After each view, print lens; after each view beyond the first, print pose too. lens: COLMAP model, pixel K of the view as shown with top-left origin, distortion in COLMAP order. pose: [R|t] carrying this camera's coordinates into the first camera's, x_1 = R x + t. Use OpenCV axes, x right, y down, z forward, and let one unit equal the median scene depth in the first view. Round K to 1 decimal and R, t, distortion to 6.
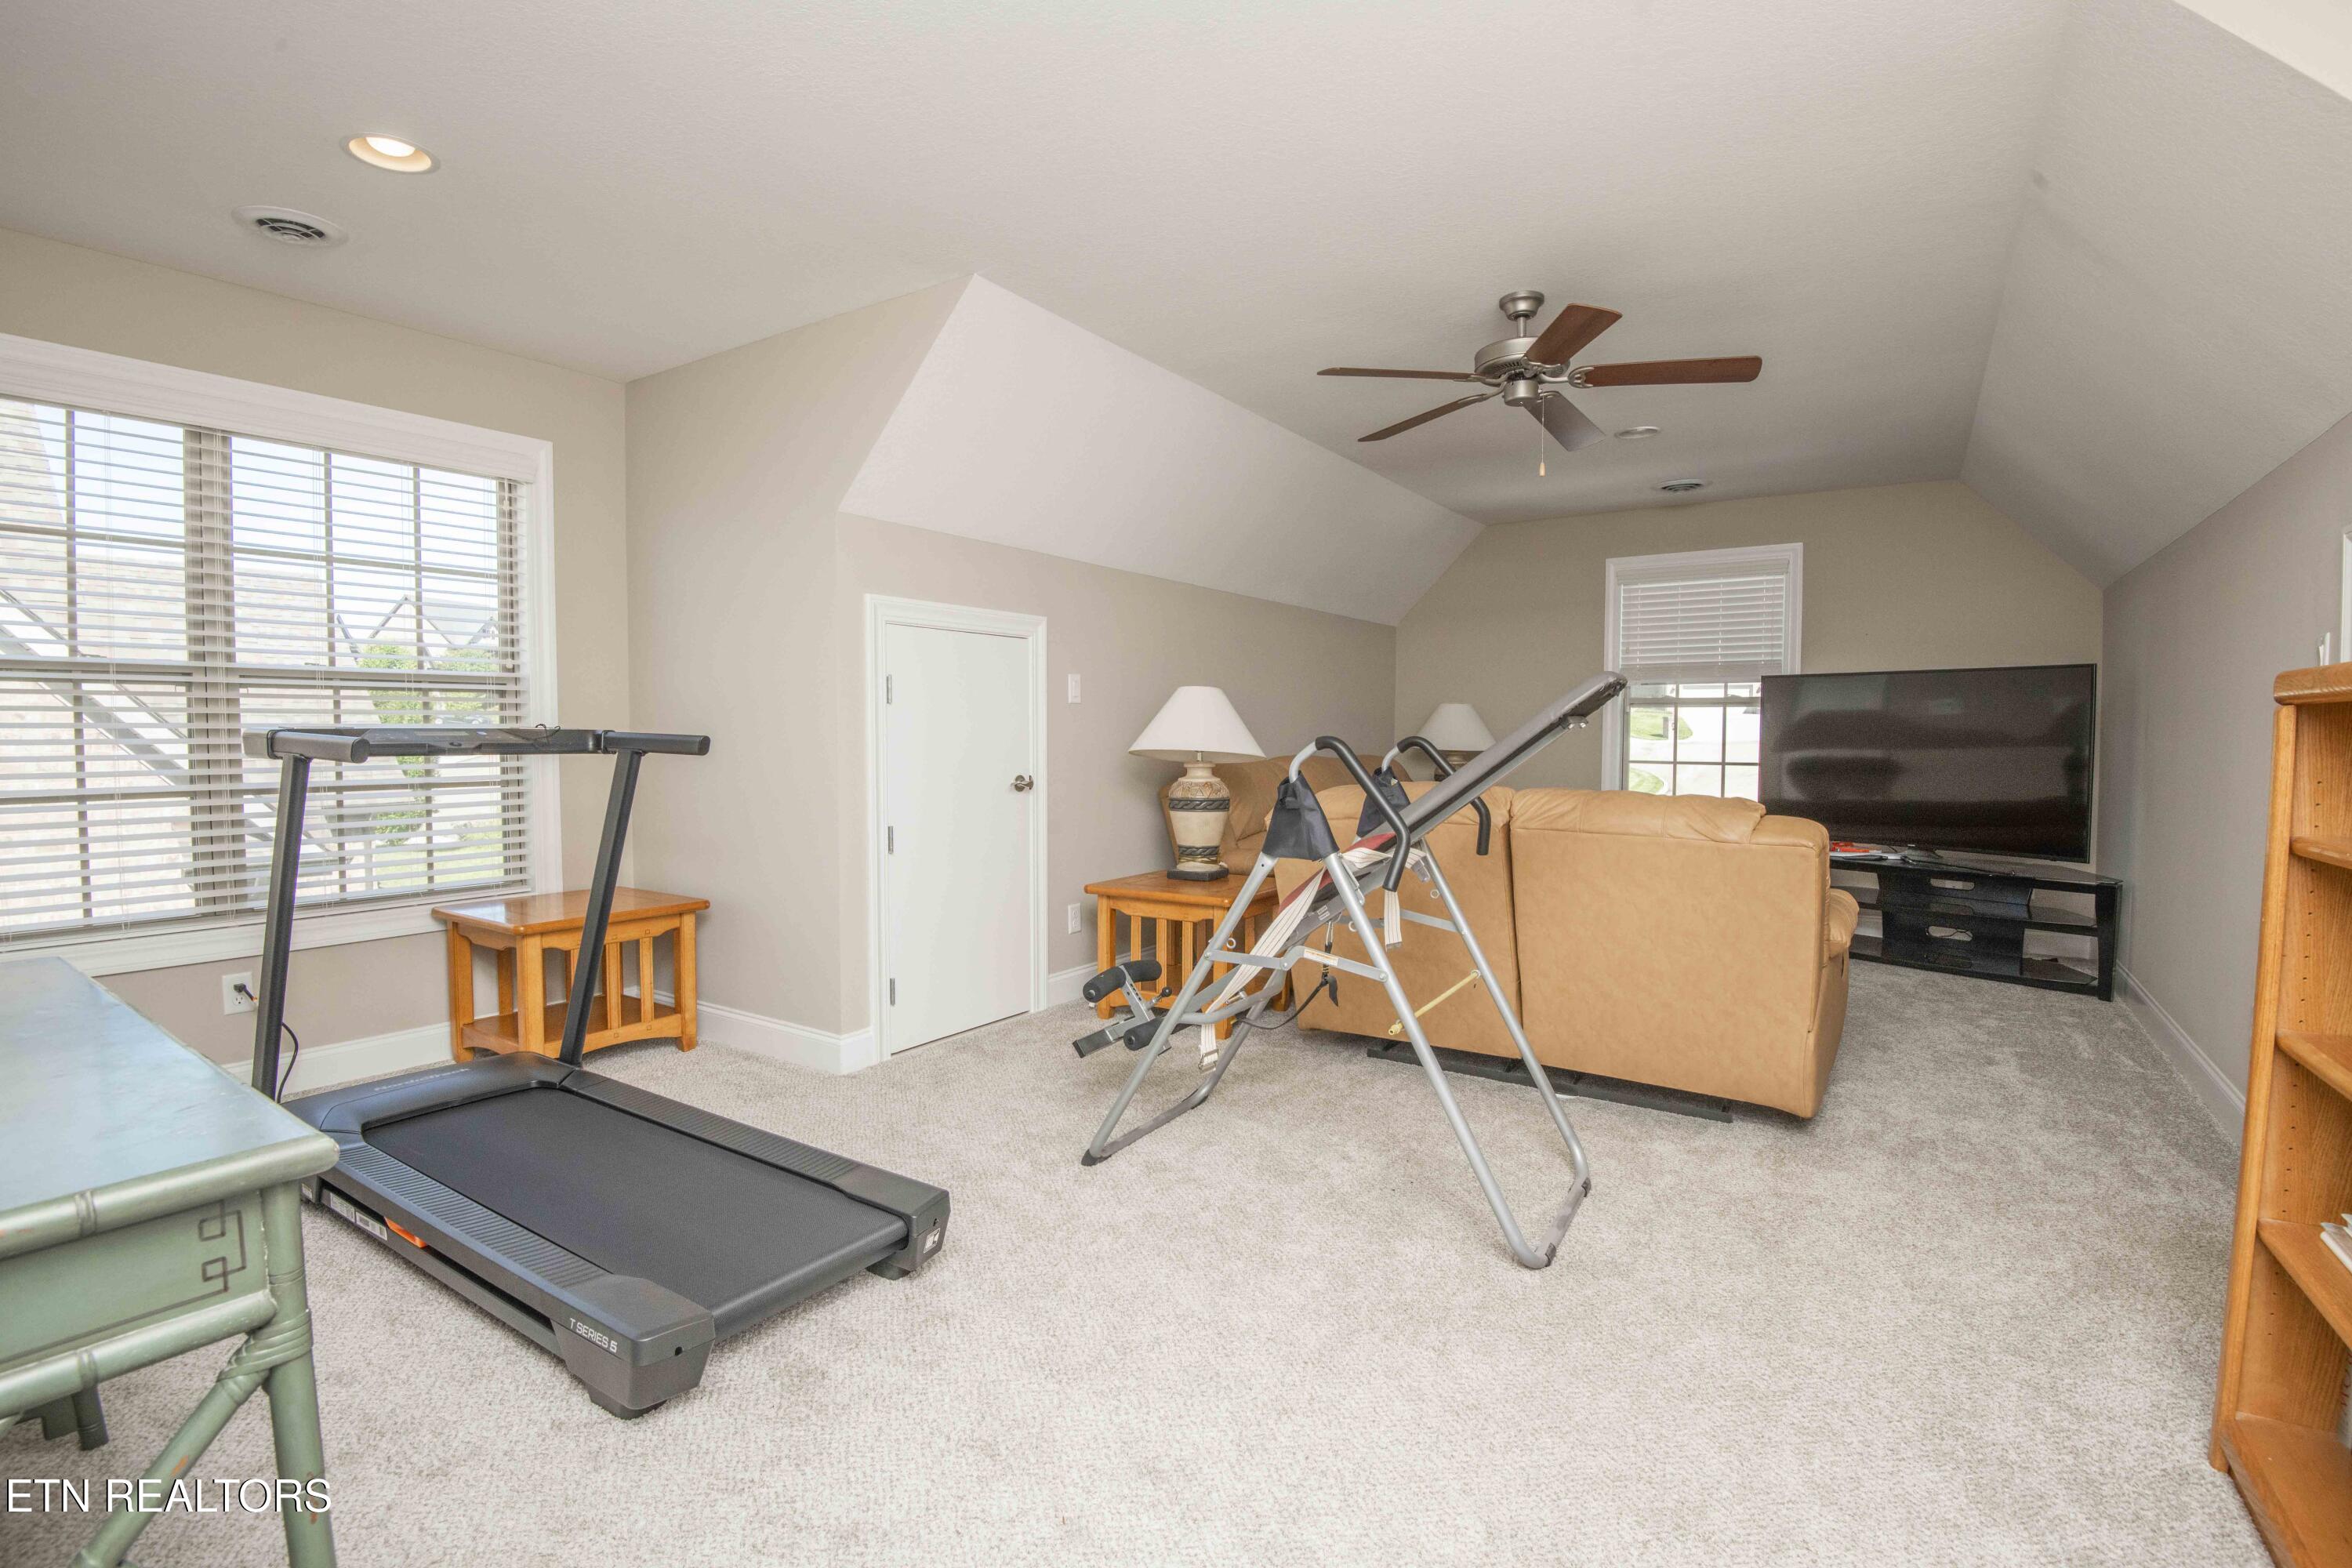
lens RADIAL K [[1085.0, 0, 1187.9], [0, 1085.0, 780.9], [0, 0, 1]] dist [-0.005632, -0.025161]
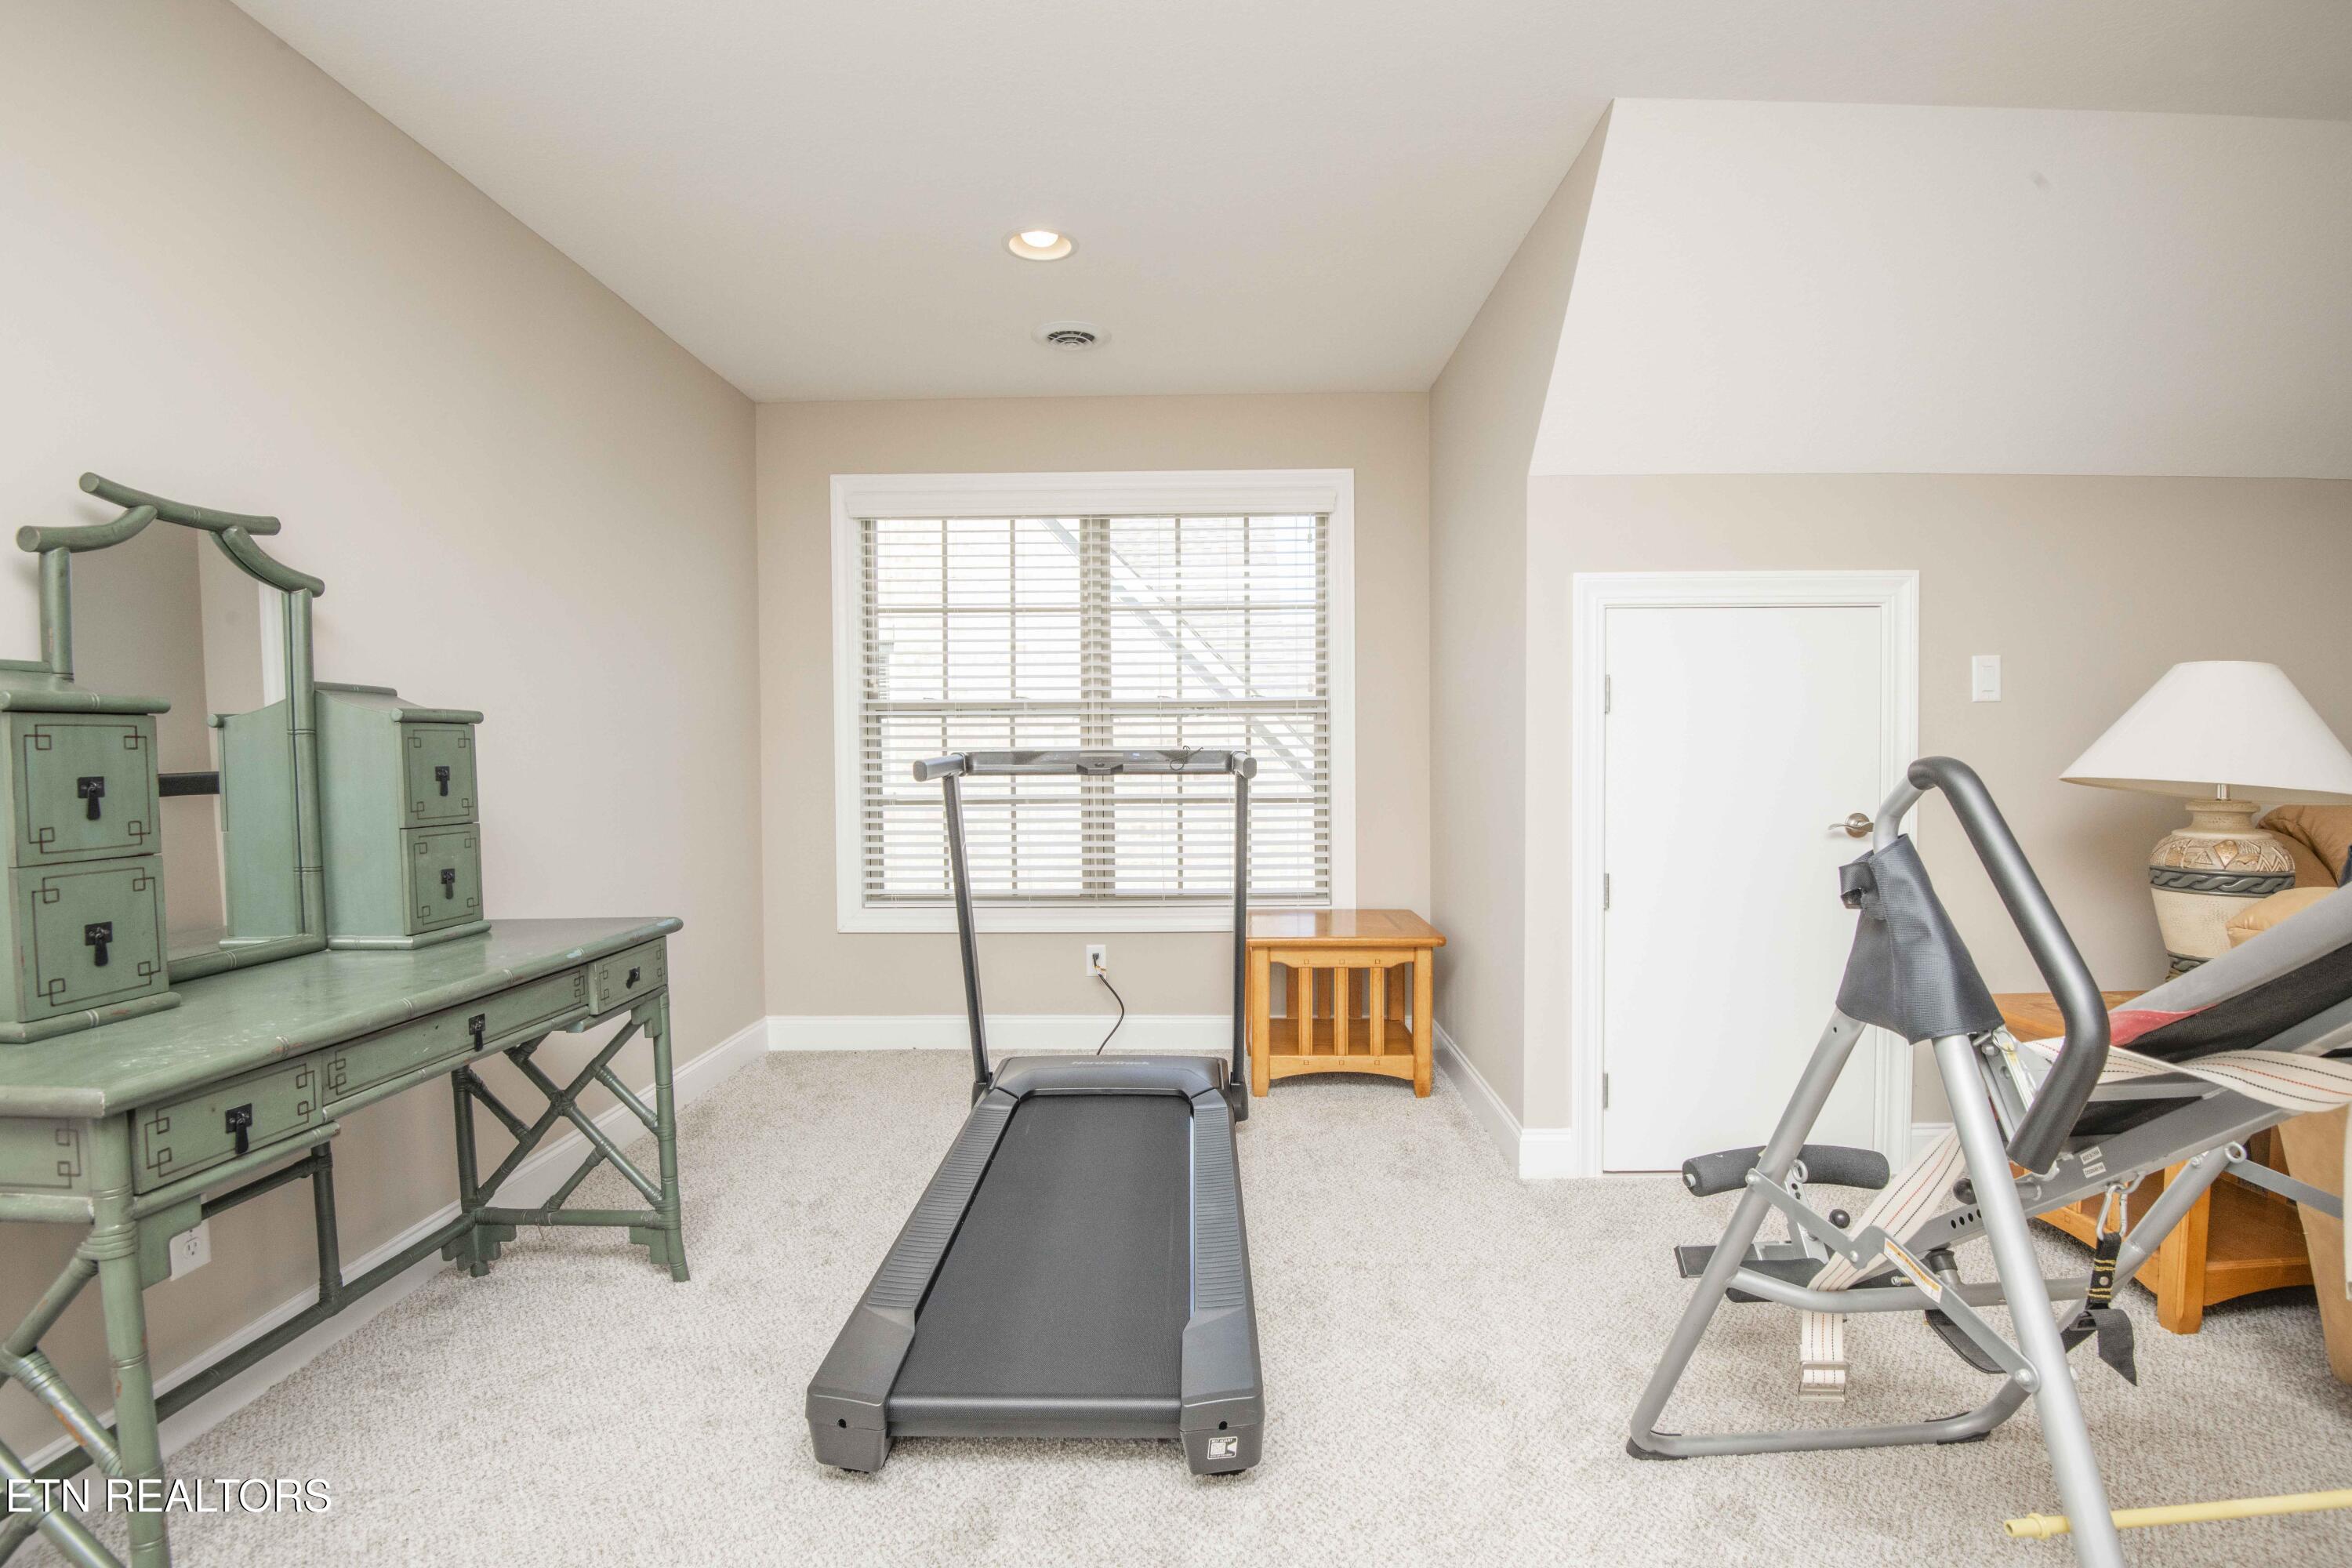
lens RADIAL K [[1092.1, 0, 1175.9], [0, 1092.1, 774.6], [0, 0, 1]] dist [0.001105, -0.010928]
pose [[0.532730, 0.011214, -0.846211, 0.246425], [-0.029591, 0.999548, -0.005383, -0.016228], [0.845768, 0.027907, 0.532821, 0.381281]]
